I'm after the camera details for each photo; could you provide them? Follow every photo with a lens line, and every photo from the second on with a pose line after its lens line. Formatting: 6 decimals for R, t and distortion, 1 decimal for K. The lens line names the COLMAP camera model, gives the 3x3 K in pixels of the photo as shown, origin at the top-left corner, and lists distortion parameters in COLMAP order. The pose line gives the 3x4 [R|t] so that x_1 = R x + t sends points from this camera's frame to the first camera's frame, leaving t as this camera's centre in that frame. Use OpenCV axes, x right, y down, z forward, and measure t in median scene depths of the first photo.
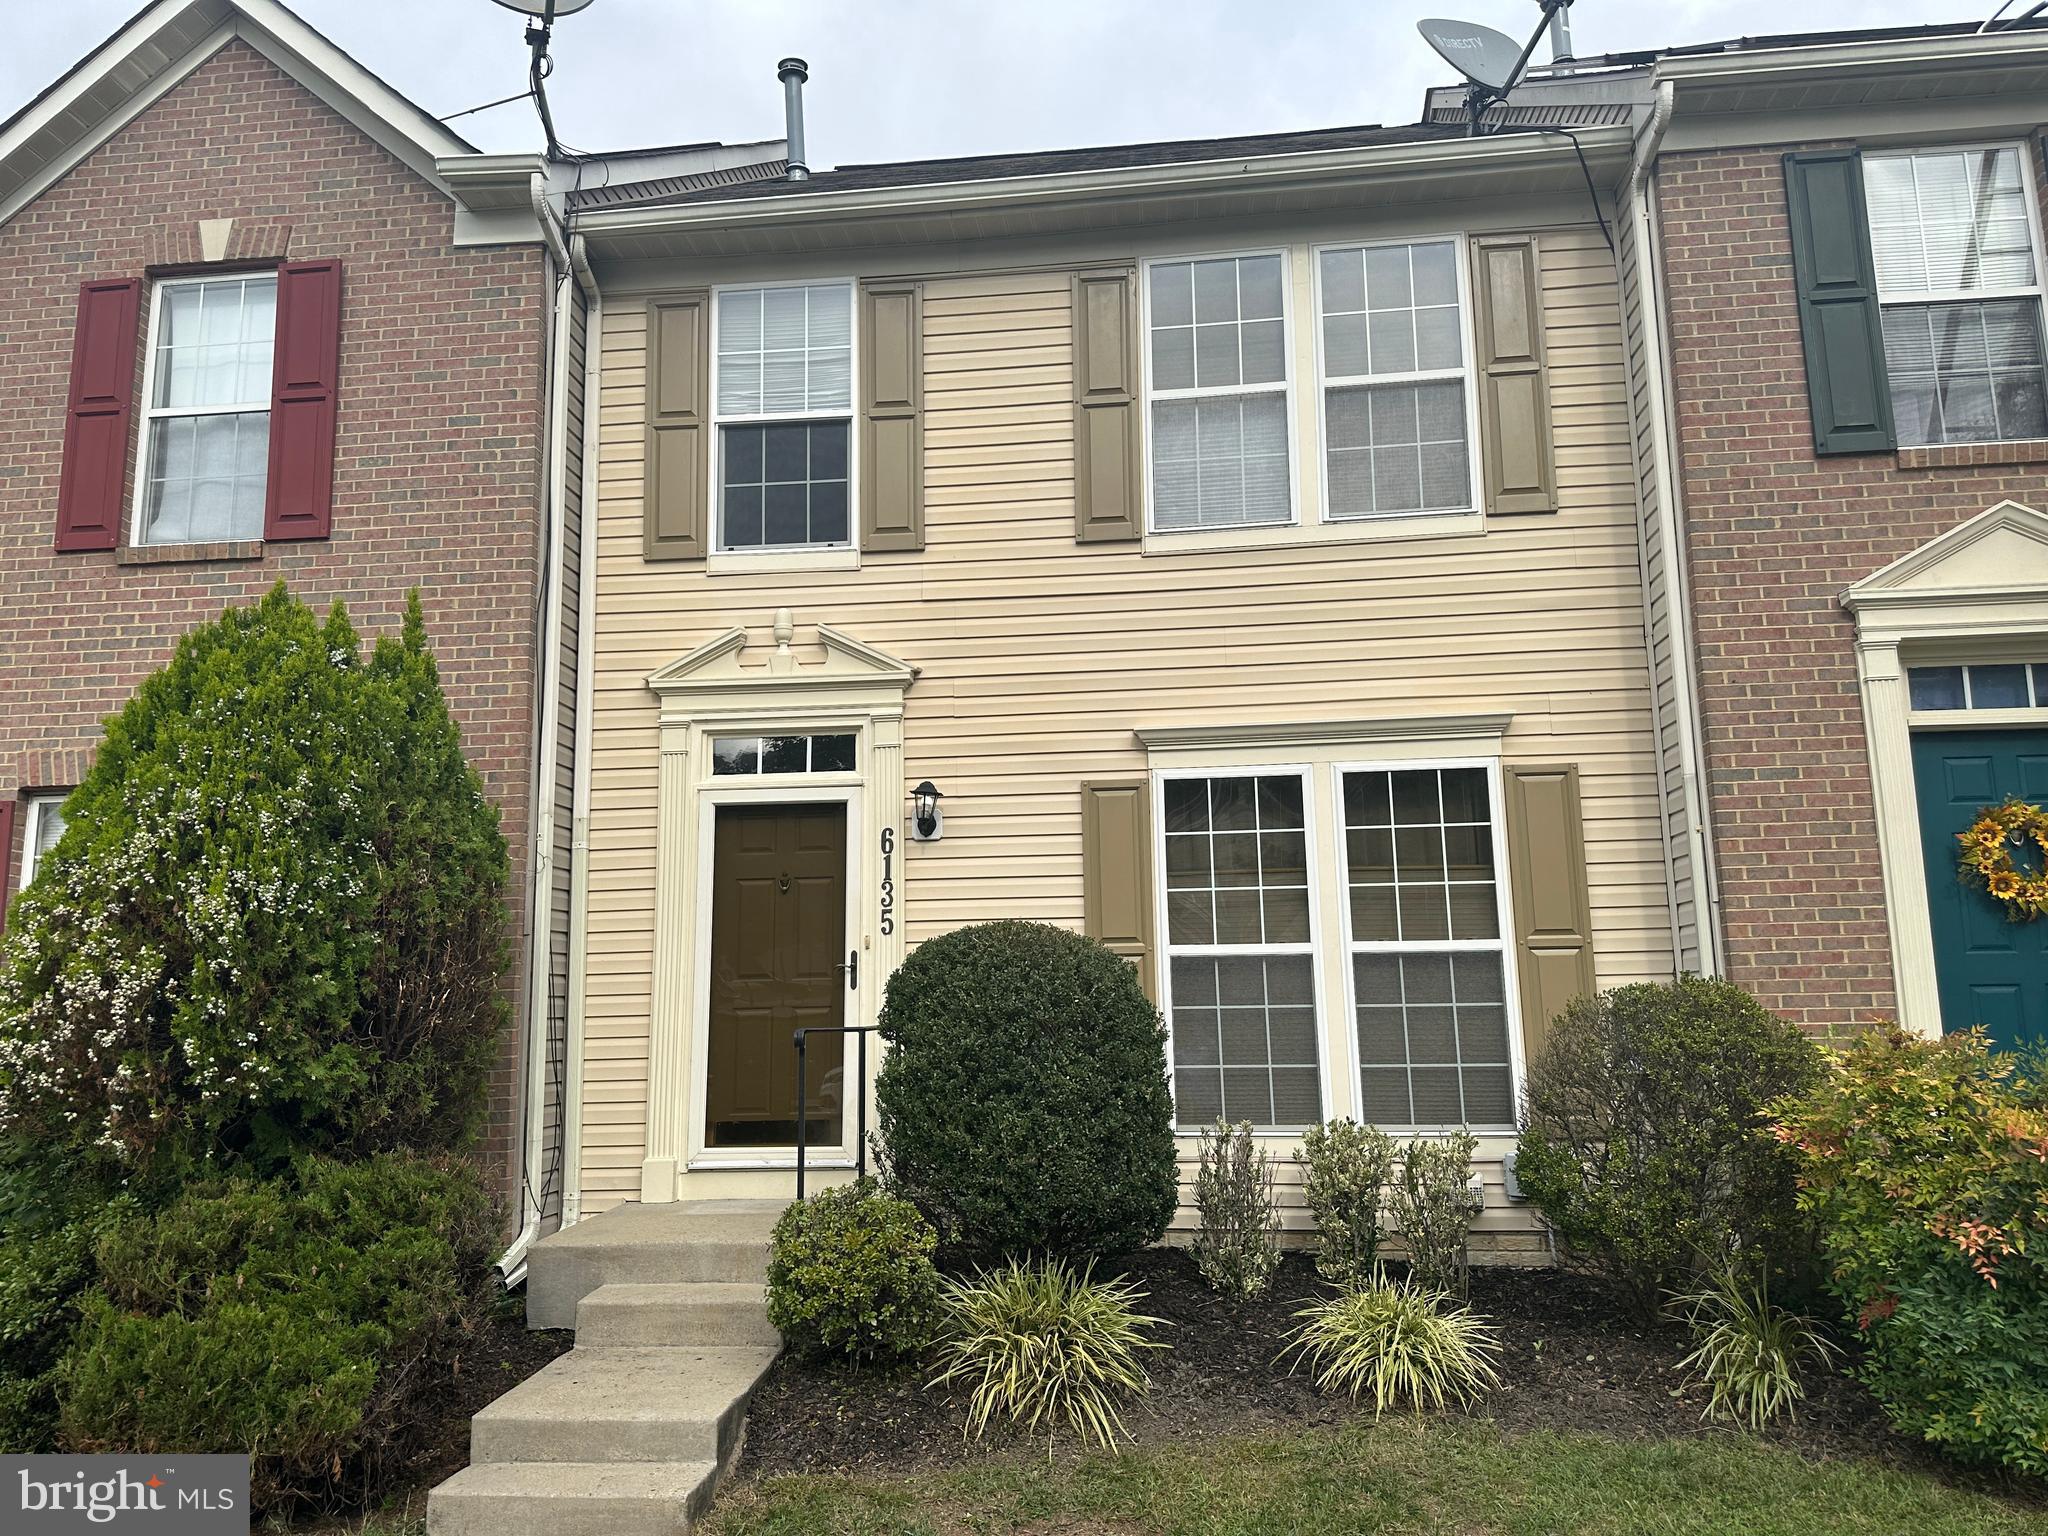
lens RADIAL K [[1440.9, 0, 1024.0], [0, 1440.9, 768.0], [0, 0, 1]] dist [0.031607, -0.047296]
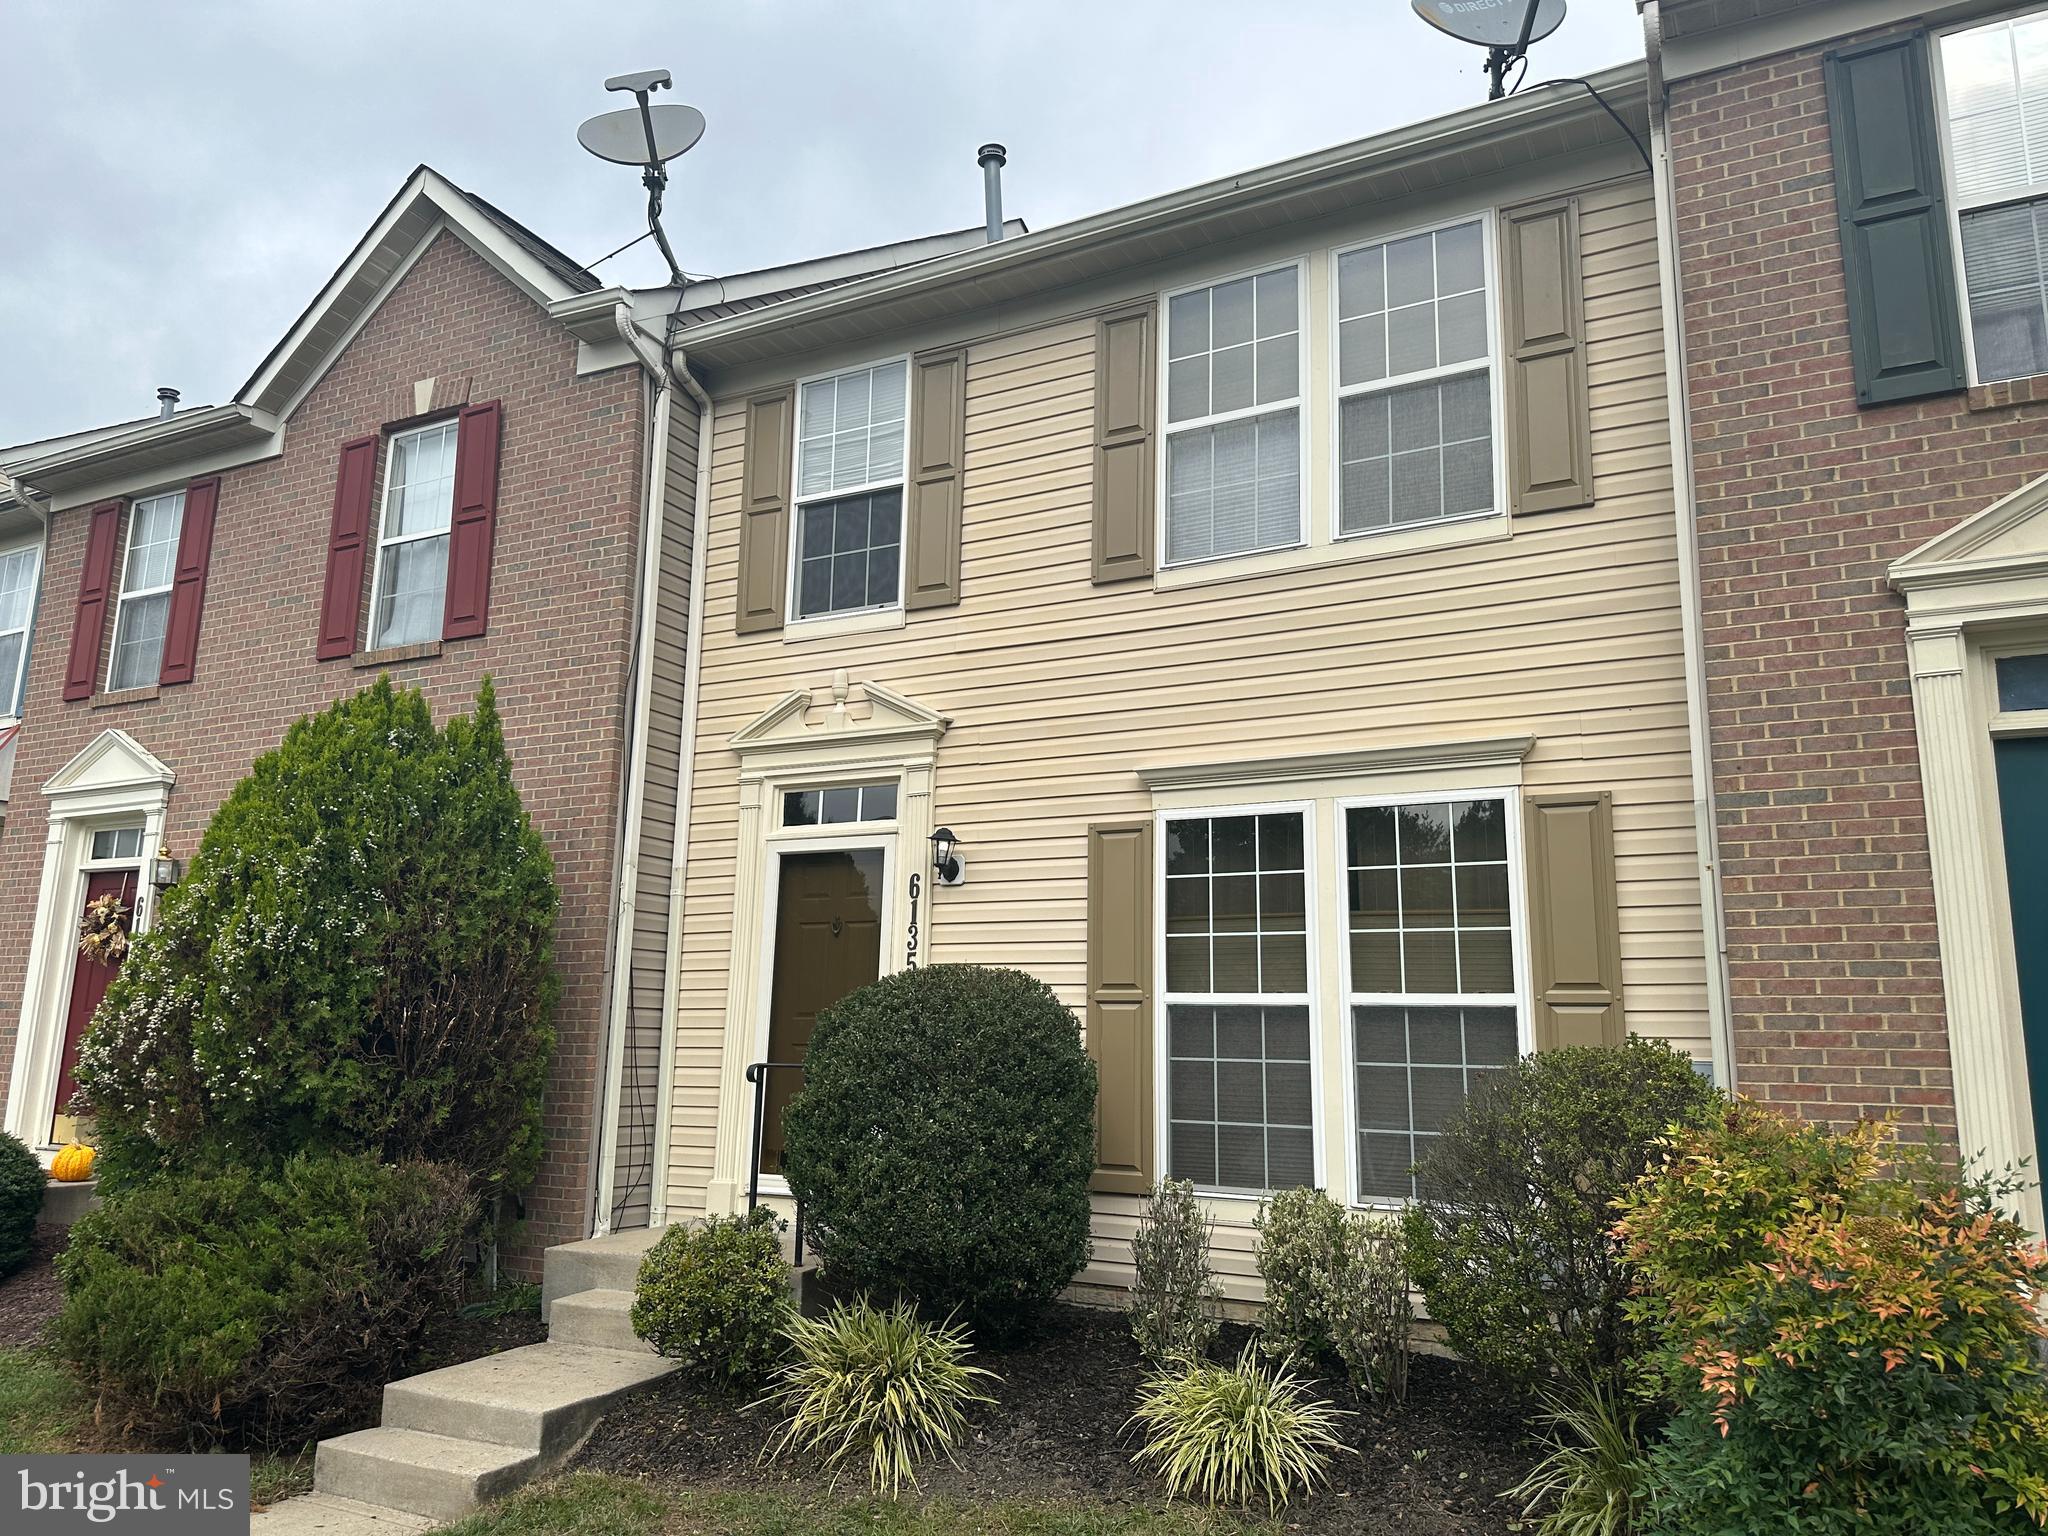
lens RADIAL K [[1440.9, 0, 1024.0], [0, 1440.9, 768.0], [0, 0, 1]] dist [0.031607, -0.047296]
pose [[0.930104, -0.037406, -0.365386, 0.370055], [0.025279, 0.998961, -0.037918, 0.006822], [0.366425, 0.026031, 0.930083, 0.063928]]
